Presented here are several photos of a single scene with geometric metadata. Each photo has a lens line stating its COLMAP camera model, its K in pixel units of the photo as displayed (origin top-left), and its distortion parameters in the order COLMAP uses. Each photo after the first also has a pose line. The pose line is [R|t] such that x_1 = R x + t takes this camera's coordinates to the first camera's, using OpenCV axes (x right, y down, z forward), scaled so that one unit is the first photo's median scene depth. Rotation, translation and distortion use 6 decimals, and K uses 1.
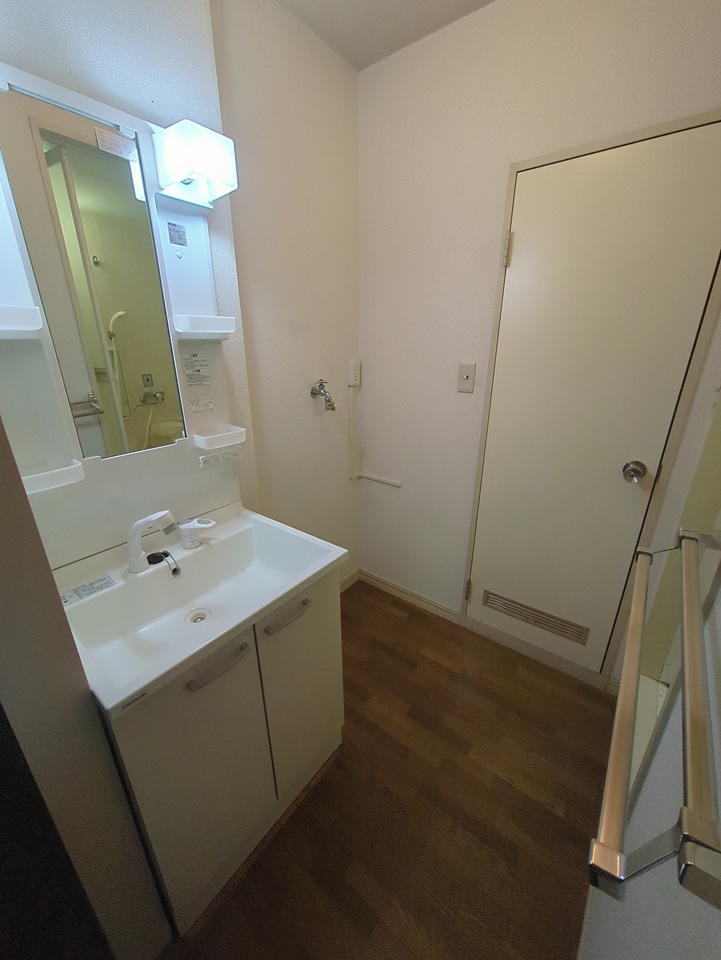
lens RADIAL K [[379.2, 0, 360.5], [0, 379.2, 480.0], [0, 0, 1]] dist [0.000810, -0.000243]
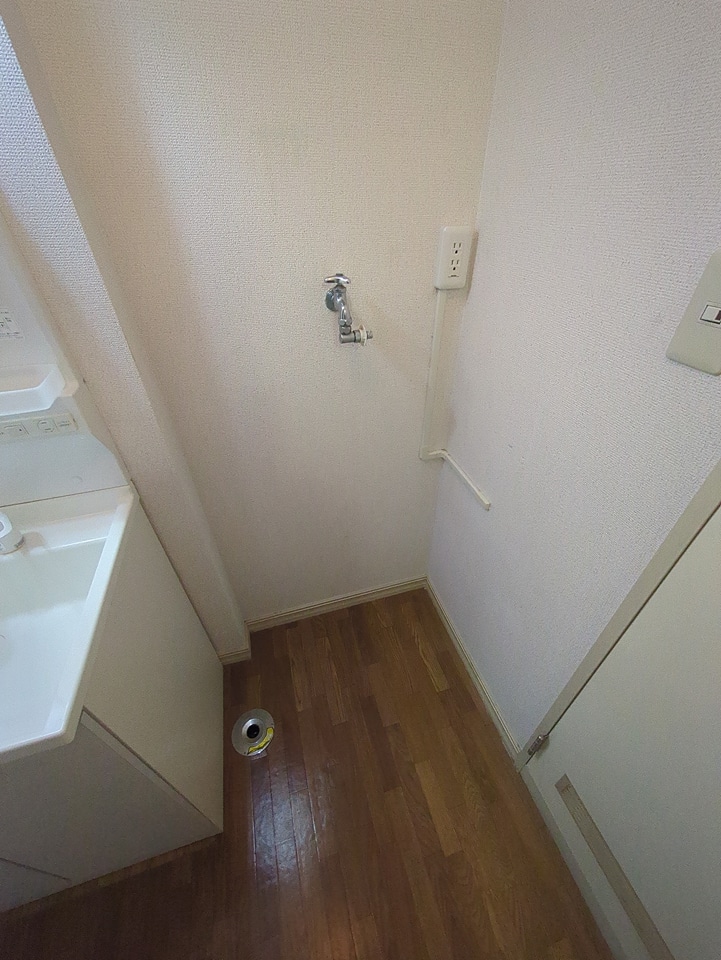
lens RADIAL K [[379.2, 0, 360.5], [0, 379.2, 480.0], [0, 0, 1]] dist [0.000810, -0.000243]
pose [[0.808197, 0.347653, -0.475347, 0.330837], [-0.188098, 0.917269, 0.351052, -0.283989], [0.558065, -0.194308, 0.806727, 0.826765]]
